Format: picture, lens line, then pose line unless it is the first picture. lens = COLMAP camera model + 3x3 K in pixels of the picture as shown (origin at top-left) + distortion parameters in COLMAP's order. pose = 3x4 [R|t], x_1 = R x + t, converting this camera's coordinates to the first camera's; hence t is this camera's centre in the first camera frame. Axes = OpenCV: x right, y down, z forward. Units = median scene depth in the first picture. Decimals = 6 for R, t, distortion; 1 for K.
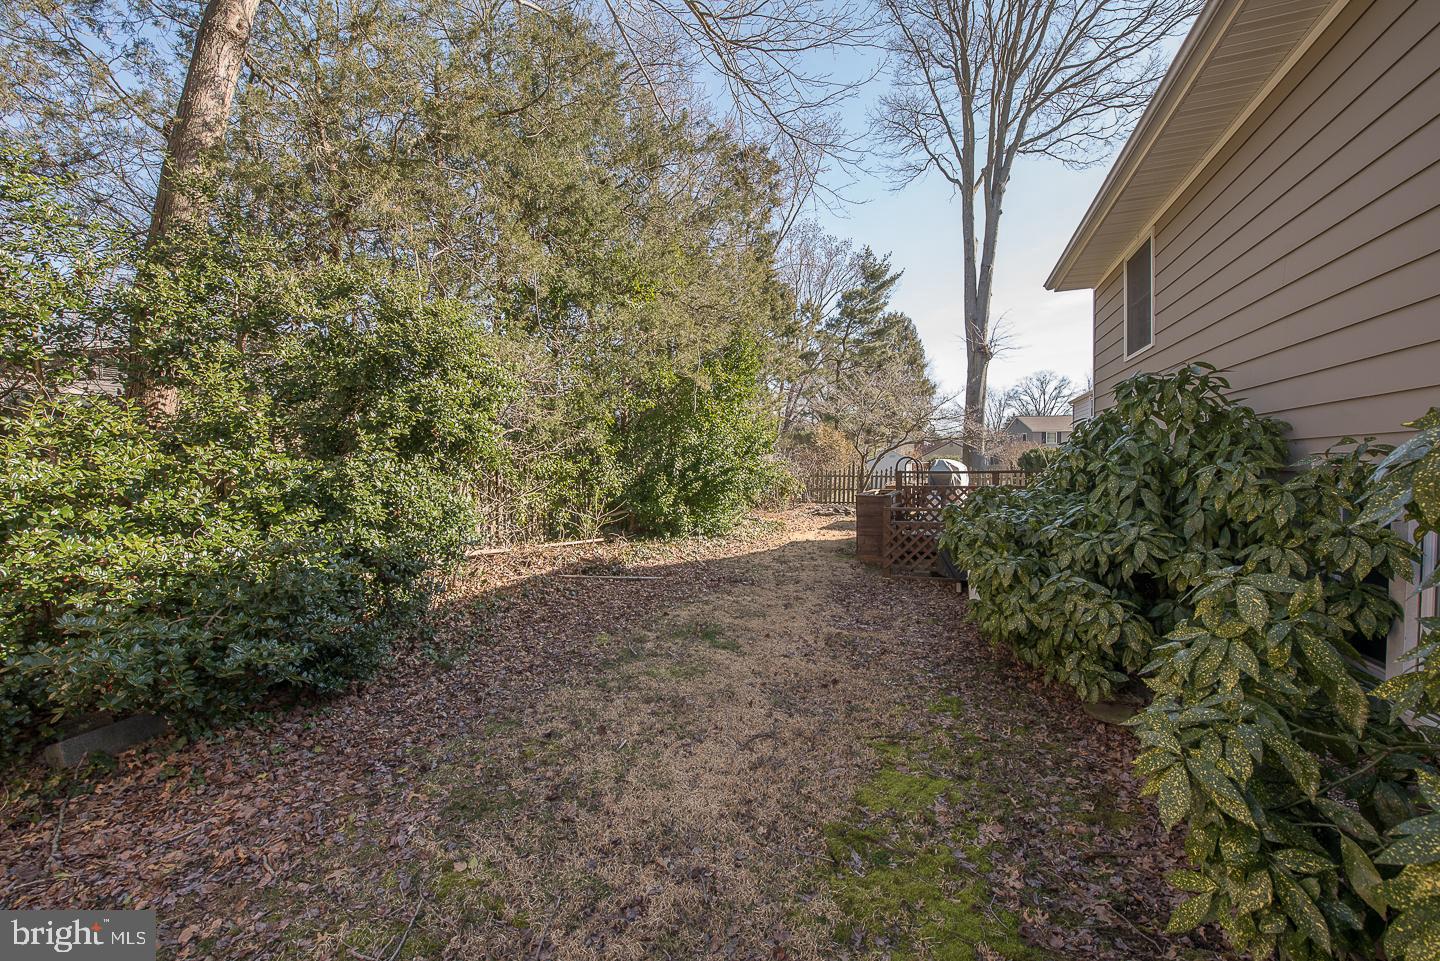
lens RADIAL K [[565.1, 0, 720.5], [0, 565.1, 476.5], [0, 0, 1]] dist [-0.015874, -0.001423]
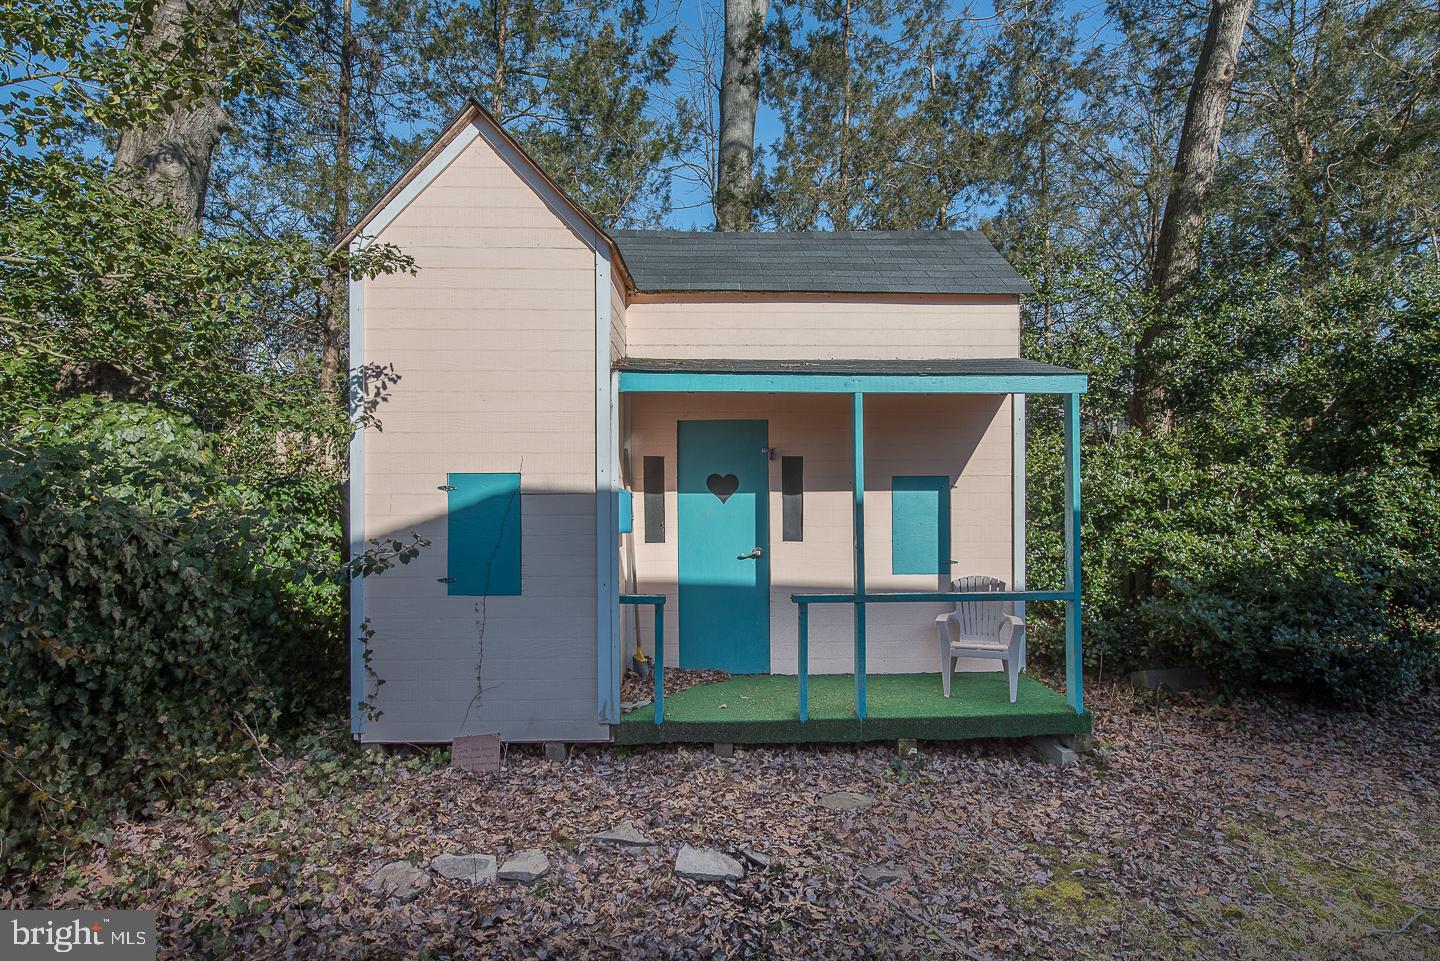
lens RADIAL K [[707.0, 0, 724.7], [0, 707.0, 485.1], [0, 0, 1]] dist [-0.013380, -0.000921]
pose [[0.349195, 0.014249, -0.936942, 0.103939], [-0.026167, 0.999643, 0.005451, 0.011377], [0.936685, 0.022613, 0.349443, -0.525519]]
